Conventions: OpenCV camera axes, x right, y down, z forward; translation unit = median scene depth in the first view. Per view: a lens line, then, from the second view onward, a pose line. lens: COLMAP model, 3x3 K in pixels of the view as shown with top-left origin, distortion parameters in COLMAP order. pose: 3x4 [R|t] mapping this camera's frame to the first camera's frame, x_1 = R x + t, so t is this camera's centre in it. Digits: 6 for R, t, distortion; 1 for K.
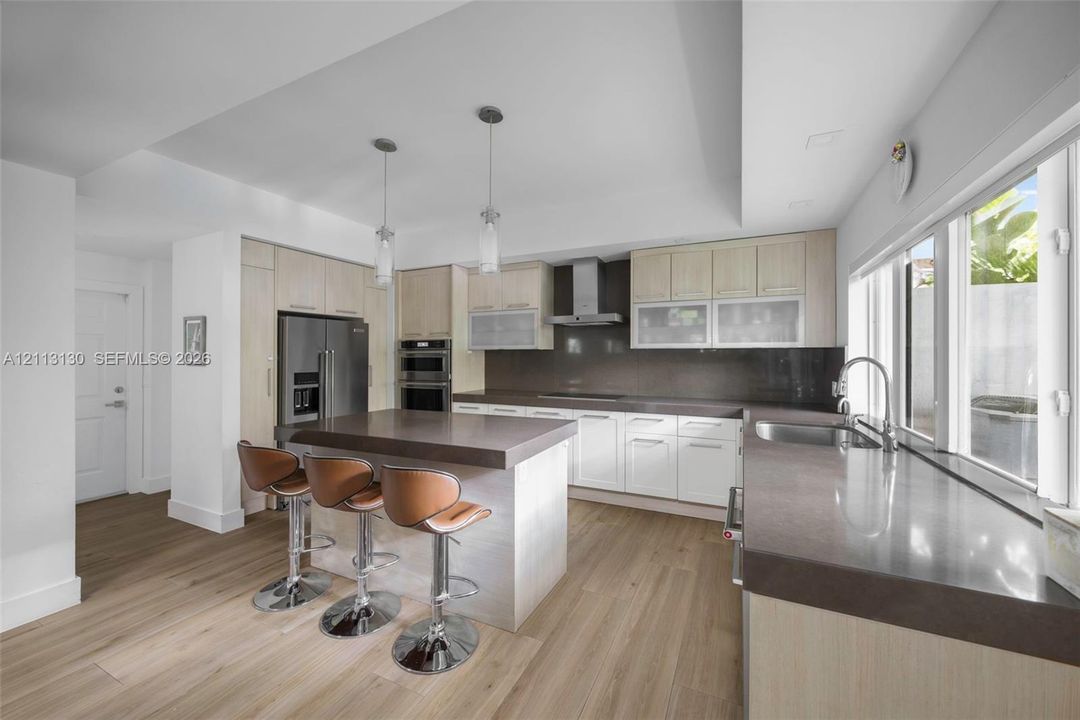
lens RADIAL K [[415.3, 0, 547.9], [0, 415.3, 358.0], [0, 0, 1]] dist [-0.001147, -0.000098]
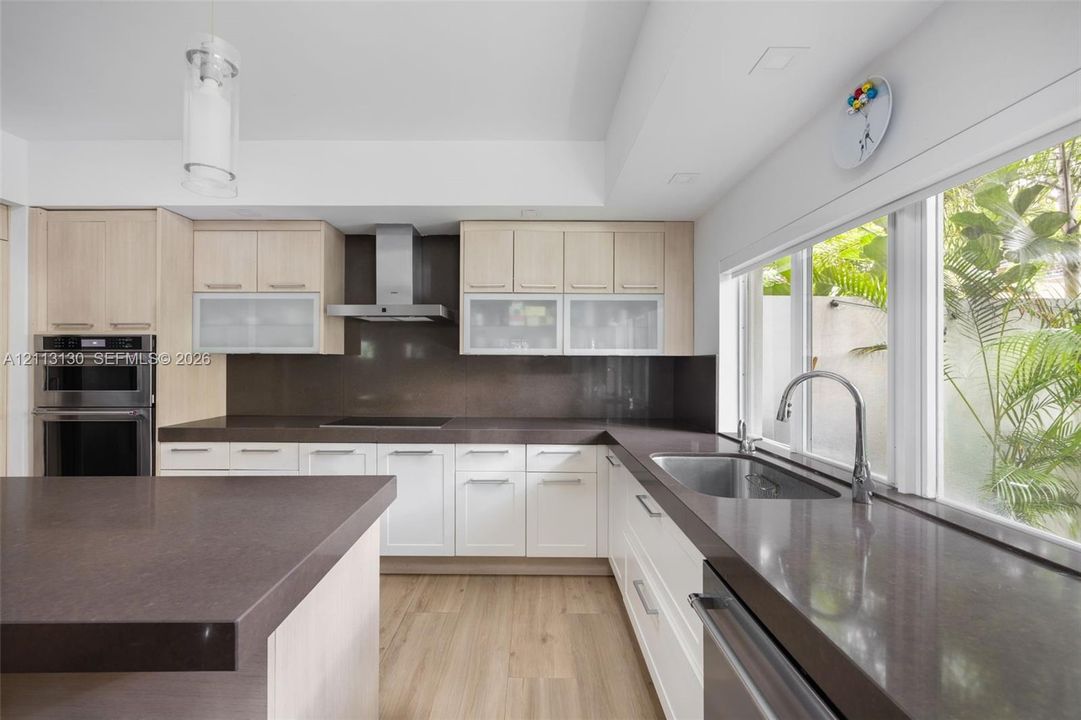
lens RADIAL K [[441.5, 0, 530.8], [0, 441.5, 364.0], [0, 0, 1]] dist [-0.003275, -0.000386]
pose [[0.908937, 0.001379, 0.416932, -0.011663], [-0.002103, 0.999997, 0.001278, -0.007445], [-0.416929, -0.002038, 0.908937, 0.245465]]
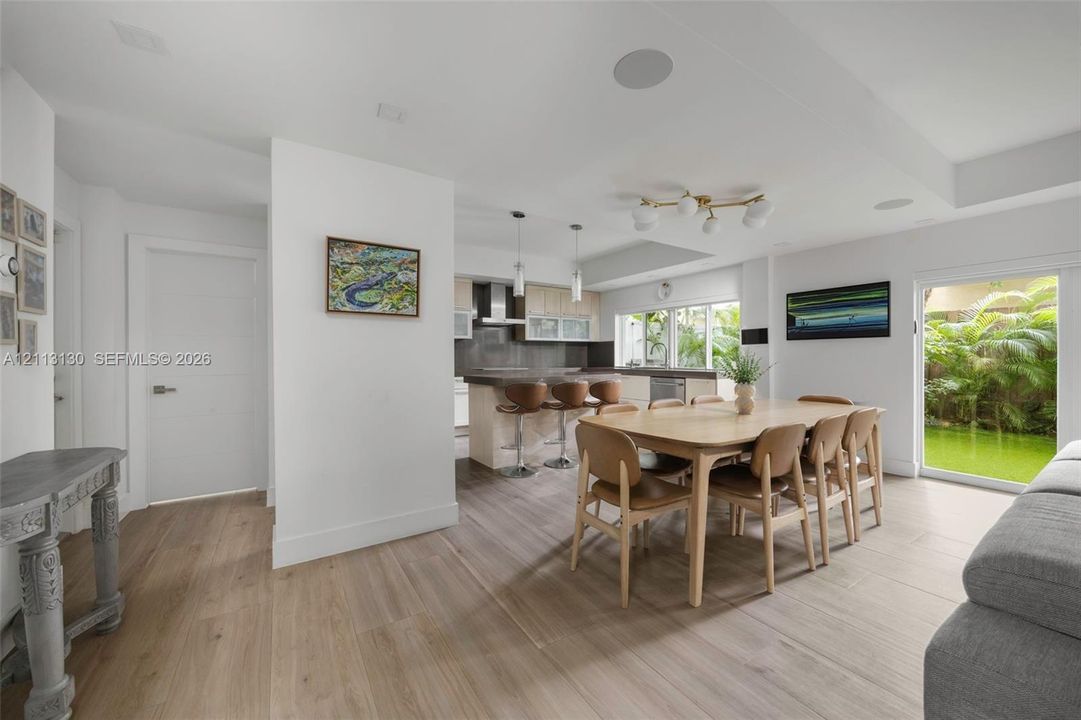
lens RADIAL K [[415.7, 0, 548.5], [0, 415.7, 358.0], [0, 0, 1]] dist [-0.001147, -0.000098]
pose [[0.518218, -0.003791, 0.855240, -1.306359], [0.002147, 0.999993, 0.003132, 0.050471], [-0.855246, 0.000213, 0.518223, -0.004478]]
